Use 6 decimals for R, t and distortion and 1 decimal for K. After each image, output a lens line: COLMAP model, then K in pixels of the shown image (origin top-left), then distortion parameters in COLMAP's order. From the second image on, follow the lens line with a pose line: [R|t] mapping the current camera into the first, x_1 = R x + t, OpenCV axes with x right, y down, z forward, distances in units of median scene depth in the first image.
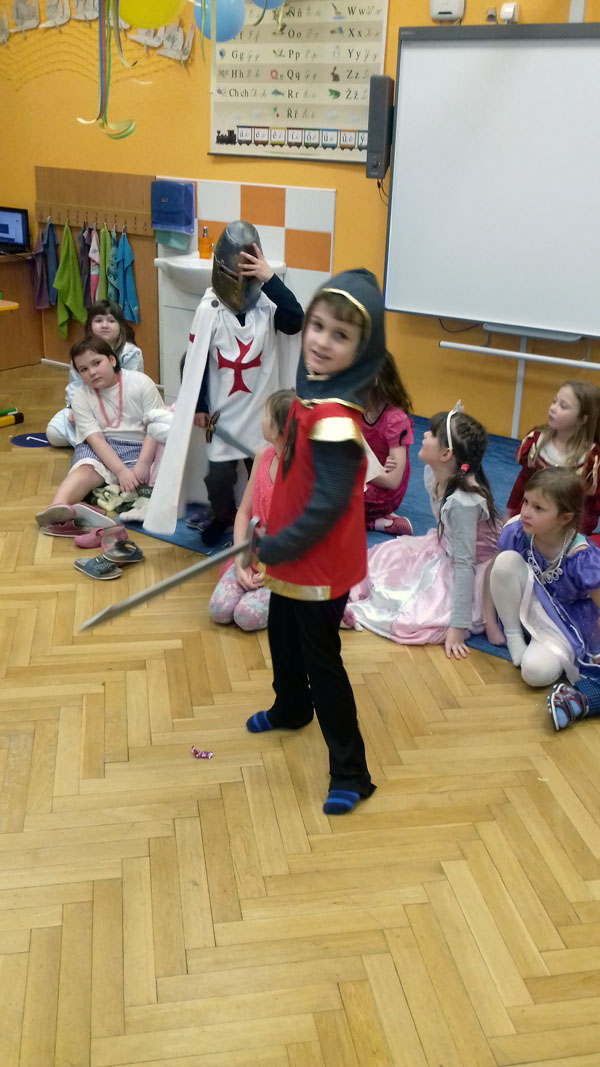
lens RADIAL K [[965.7, 0, 298.0], [0, 965.7, 538.8], [0, 0, 1]] dist [0.091234, -0.178478]
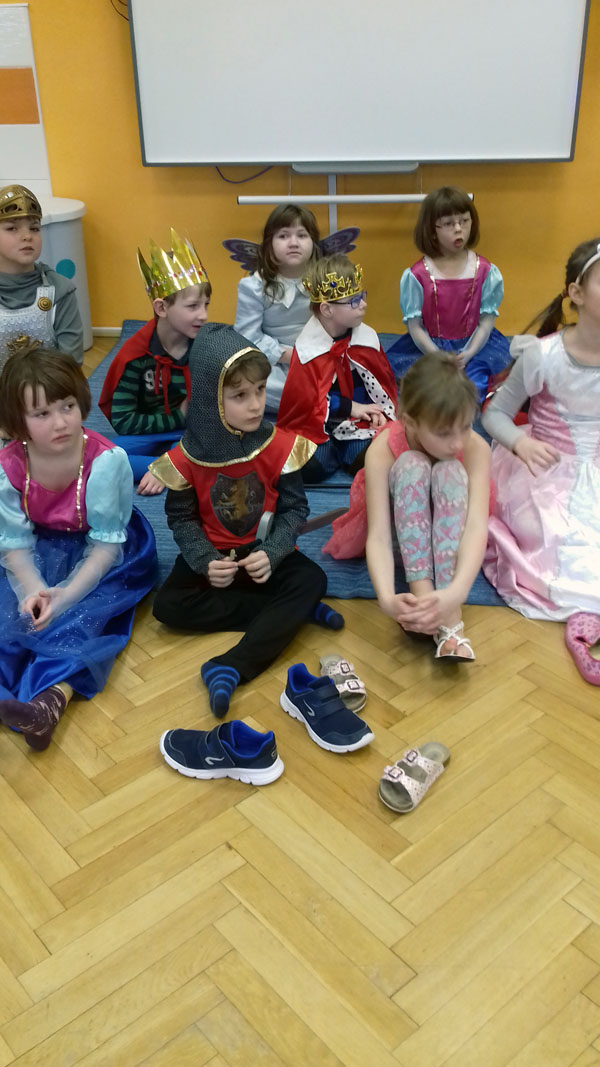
lens RADIAL K [[974.6, 0, 299.0], [0, 974.6, 533.2], [0, 0, 1]] dist [0.096063, -0.187243]
pose [[0.863405, -0.296916, 0.407888, -0.193695], [0.239519, 0.952797, 0.186568, -0.076466], [-0.444030, -0.063386, 0.893767, 0.244352]]
